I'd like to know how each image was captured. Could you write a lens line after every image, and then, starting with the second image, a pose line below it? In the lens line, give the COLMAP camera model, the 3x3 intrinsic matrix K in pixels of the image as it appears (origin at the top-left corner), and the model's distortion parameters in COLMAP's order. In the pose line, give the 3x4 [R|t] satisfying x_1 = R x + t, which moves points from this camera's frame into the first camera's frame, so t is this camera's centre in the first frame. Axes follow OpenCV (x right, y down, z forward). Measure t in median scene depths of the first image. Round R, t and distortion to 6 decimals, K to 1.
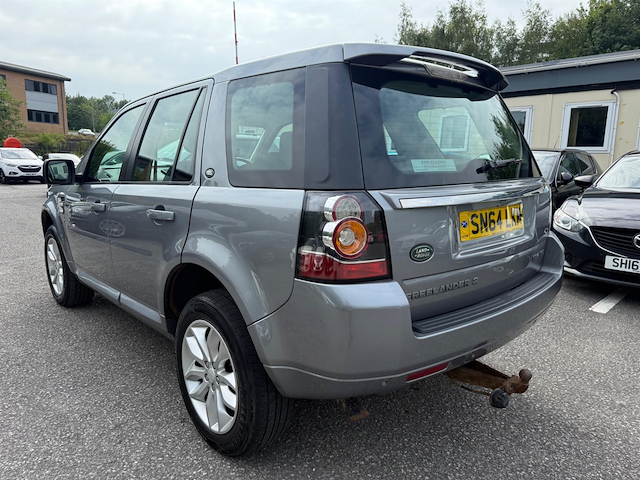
lens RADIAL K [[455.7, 0, 319.0], [0, 455.7, 244.5], [0, 0, 1]] dist [0.014598, -0.017806]
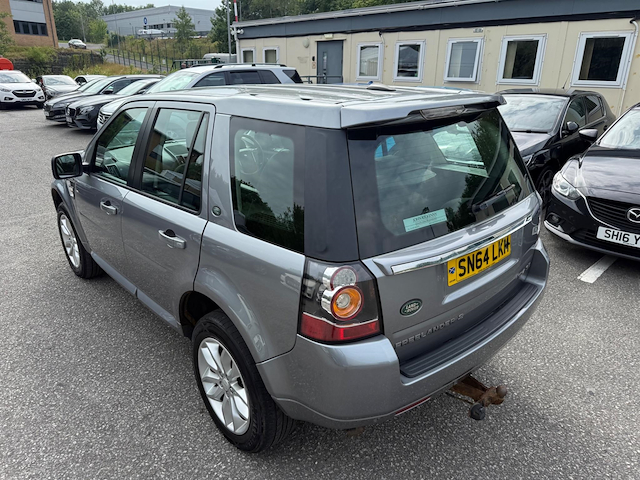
lens RADIAL K [[455.7, 0, 317.3], [0, 455.7, 237.3], [0, 0, 1]] dist [0.014598, -0.017806]
pose [[0.999911, -0.005797, -0.012033, 0.007293], [0.007772, 0.985208, 0.171187, -0.227026], [0.010862, -0.171265, 0.985165, -0.046879]]
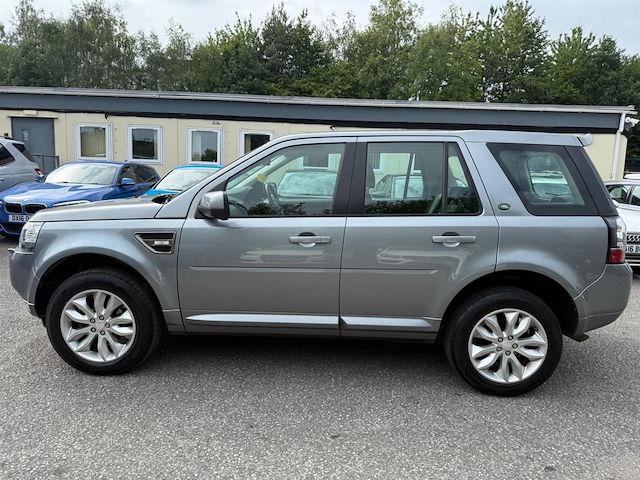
lens RADIAL K [[455.7, 0, 325.0], [0, 455.7, 240.4], [0, 0, 1]] dist [0.014598, -0.017806]
pose [[0.696142, -0.090949, 0.712119, -1.392914], [0.104923, 0.994181, 0.024404, -0.120125], [-0.710195, 0.057729, 0.701634, 0.317025]]
